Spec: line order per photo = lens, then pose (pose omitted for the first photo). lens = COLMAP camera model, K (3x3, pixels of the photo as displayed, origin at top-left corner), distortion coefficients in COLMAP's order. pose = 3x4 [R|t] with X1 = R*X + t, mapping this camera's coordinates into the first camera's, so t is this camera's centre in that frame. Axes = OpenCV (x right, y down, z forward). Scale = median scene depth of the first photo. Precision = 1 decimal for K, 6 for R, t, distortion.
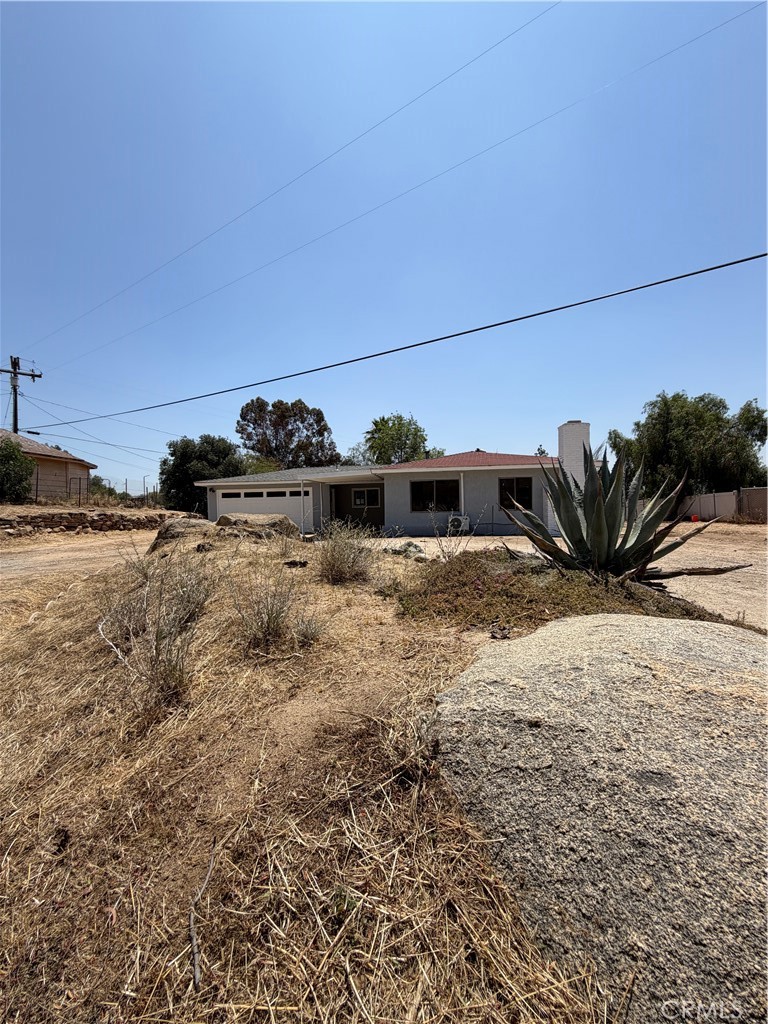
lens RADIAL K [[407.4, 0, 380.2], [0, 407.4, 503.2], [0, 0, 1]] dist [-0.010760, -0.000076]
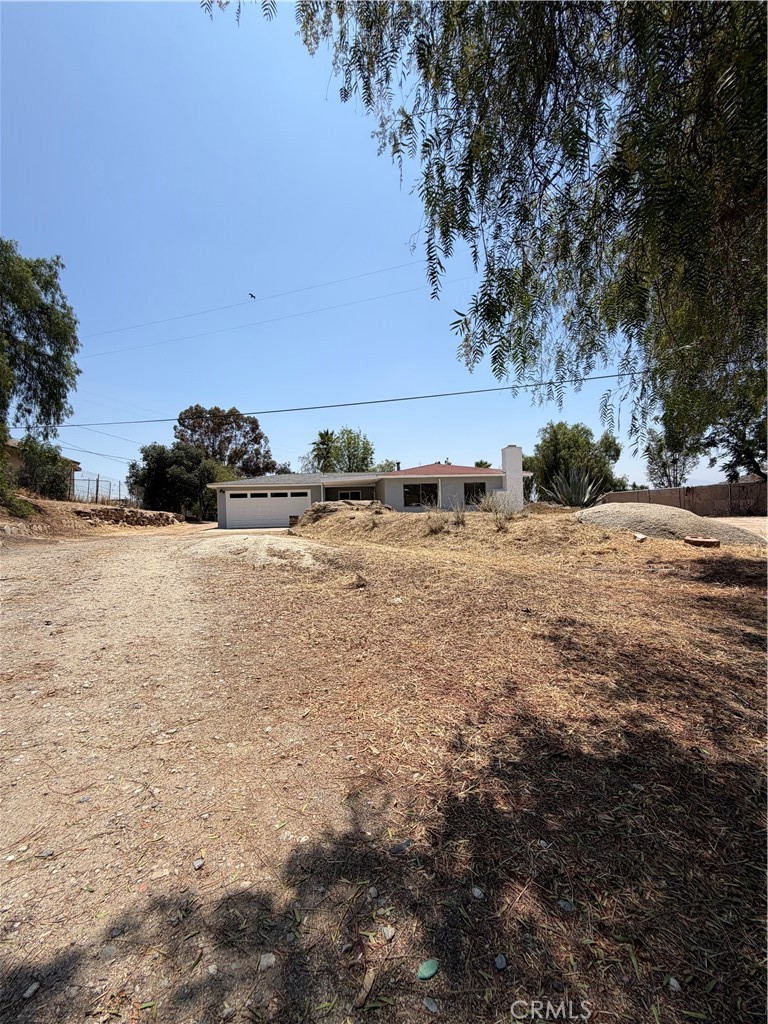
lens RADIAL K [[407.4, 0, 381.2], [0, 407.4, 510.3], [0, 0, 1]] dist [-0.010760, -0.000076]
pose [[0.972171, -0.002830, 0.234255, -0.139503], [0.003952, 0.999983, -0.004318, 0.017150], [-0.234239, 0.005123, 0.972166, -0.142727]]
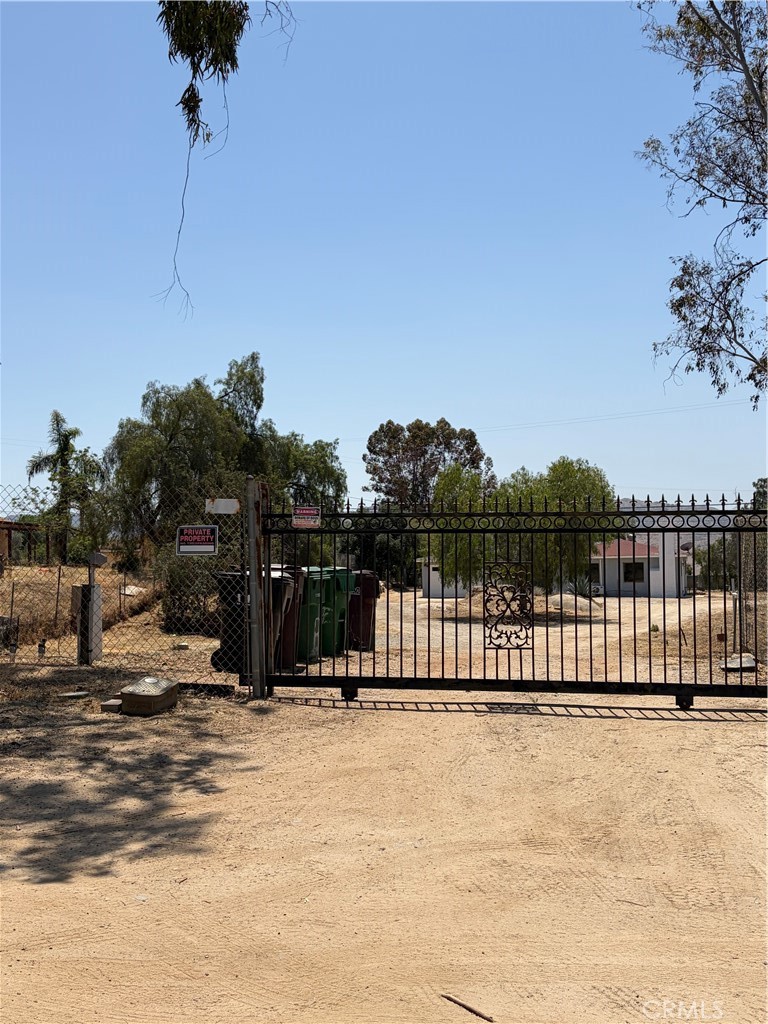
lens RADIAL K [[1148.0, 0, 378.2], [0, 1148.0, 504.7], [0, 0, 1]] dist [0.166276, 0.000000]
pose [[0.984431, -0.009173, -0.175534, 0.057493], [0.002215, 0.999205, -0.039793, -0.045927], [0.175759, 0.038785, 0.983669, -1.598536]]
